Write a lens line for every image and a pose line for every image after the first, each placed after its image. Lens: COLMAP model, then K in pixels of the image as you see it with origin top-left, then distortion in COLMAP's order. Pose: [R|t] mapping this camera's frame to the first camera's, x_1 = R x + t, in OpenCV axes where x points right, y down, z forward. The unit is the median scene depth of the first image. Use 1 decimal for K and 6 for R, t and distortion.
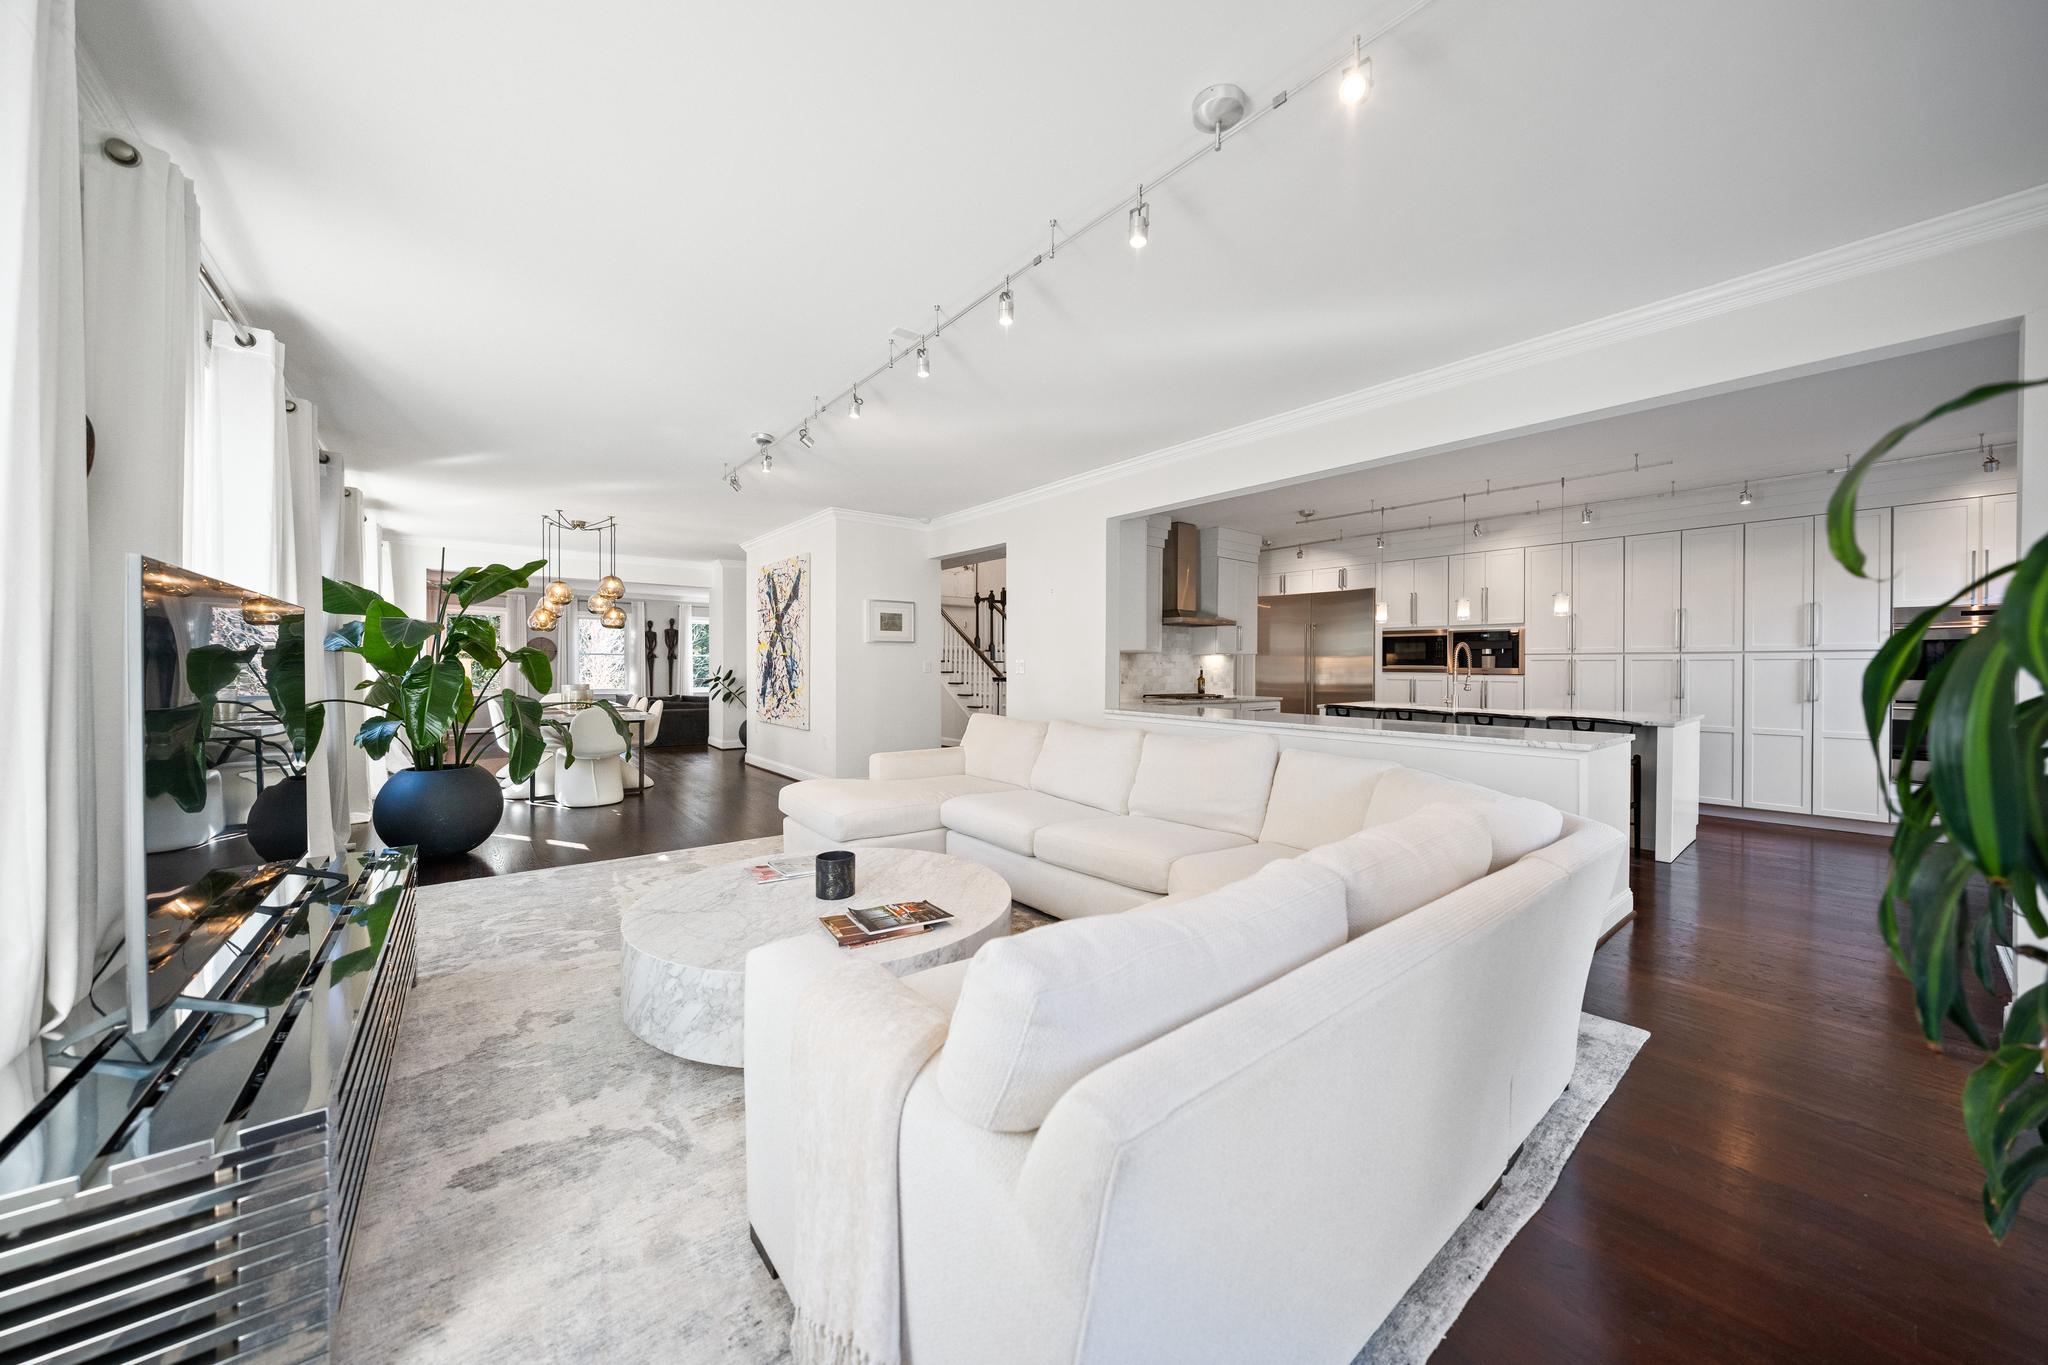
lens RADIAL K [[704.0, 0, 1021.9], [0, 704.0, 671.6], [0, 0, 1]] dist [-0.011468, -0.000295]
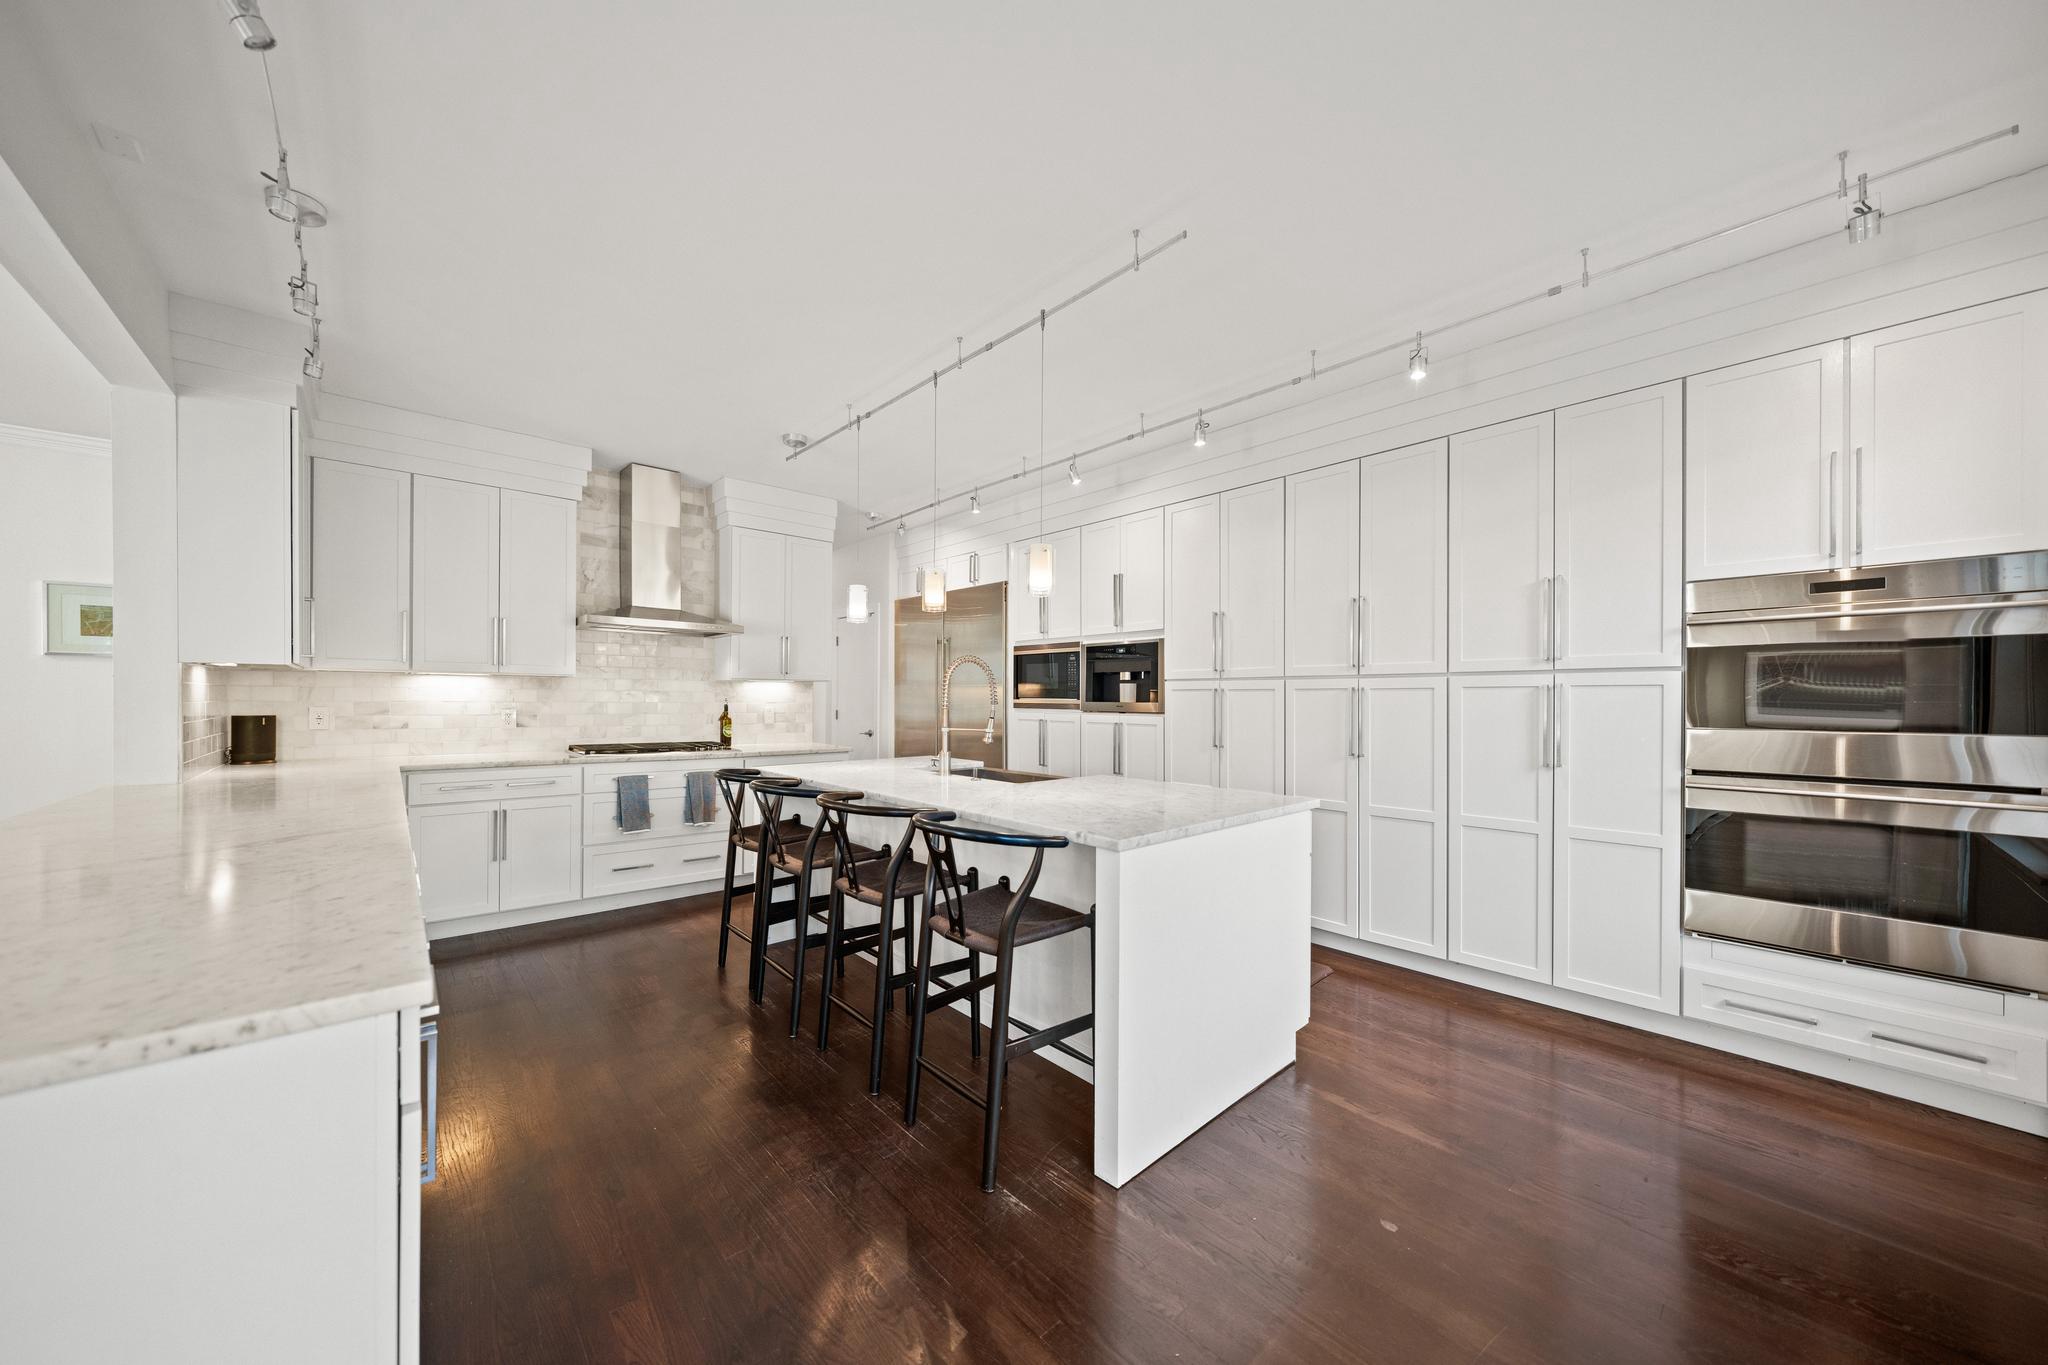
lens RADIAL K [[704.0, 0, 1015.7], [0, 704.0, 704.1], [0, 0, 1]] dist [-0.011468, -0.000295]
pose [[0.998841, 0.002106, 0.048081, 0.530697], [-0.002082, 0.999998, -0.000556, -0.002910], [-0.048082, 0.000455, 0.998843, 0.370098]]
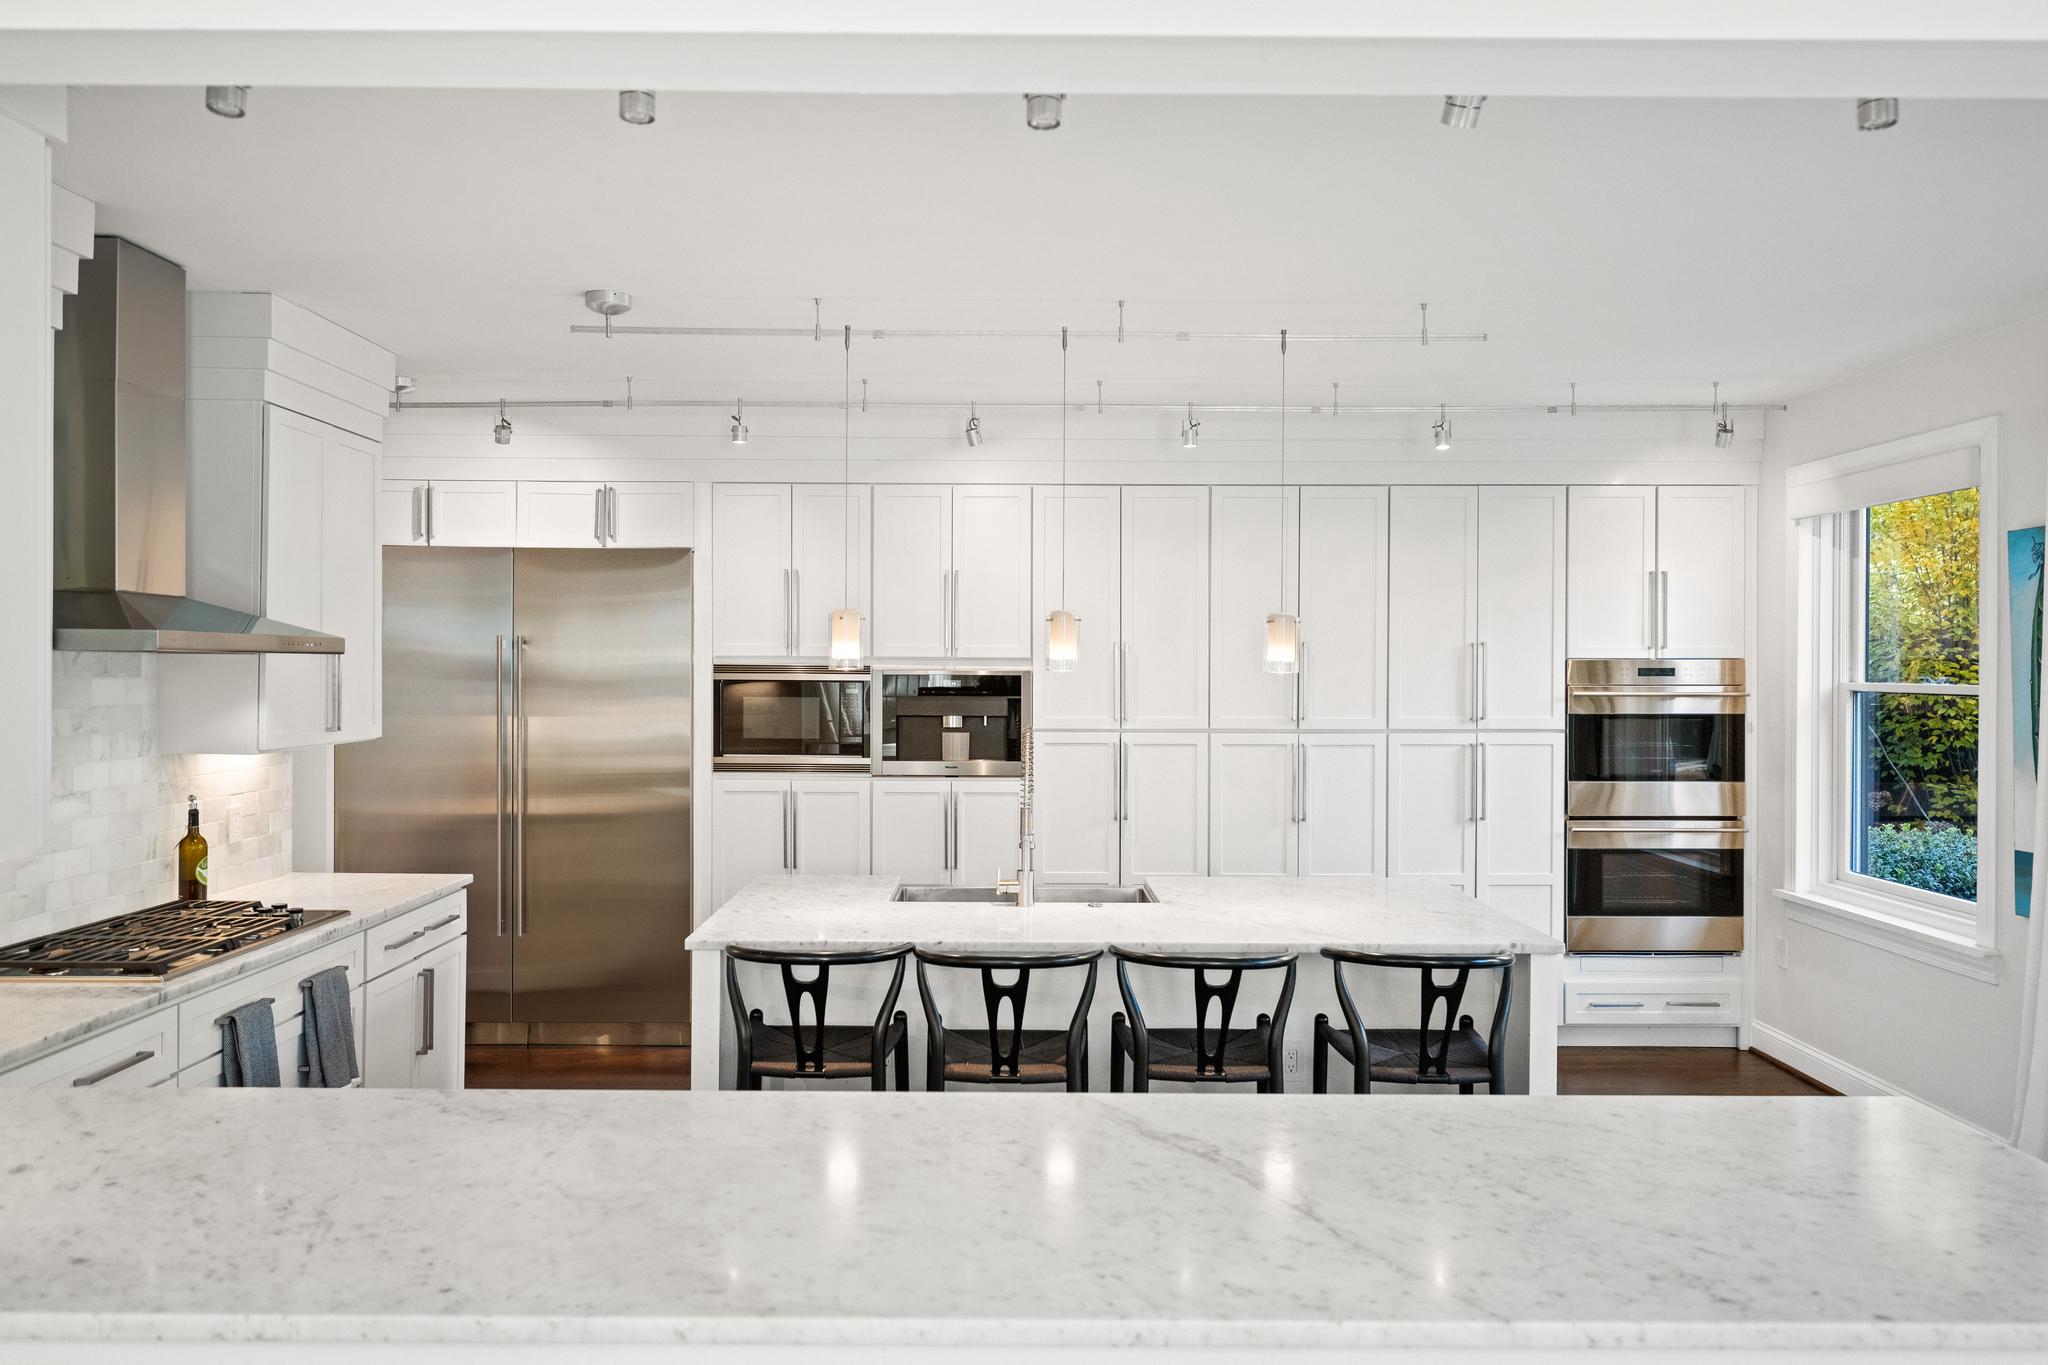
lens RADIAL K [[1366.7, 0, 1023.6], [0, 1366.7, 669.7], [0, 0, 1]] dist [-0.008522, -0.002467]
pose [[0.619198, -0.003868, 0.785226, 0.043899], [0.003169, 0.999992, 0.002426, -0.061228], [-0.785229, 0.000986, 0.619205, 0.452978]]
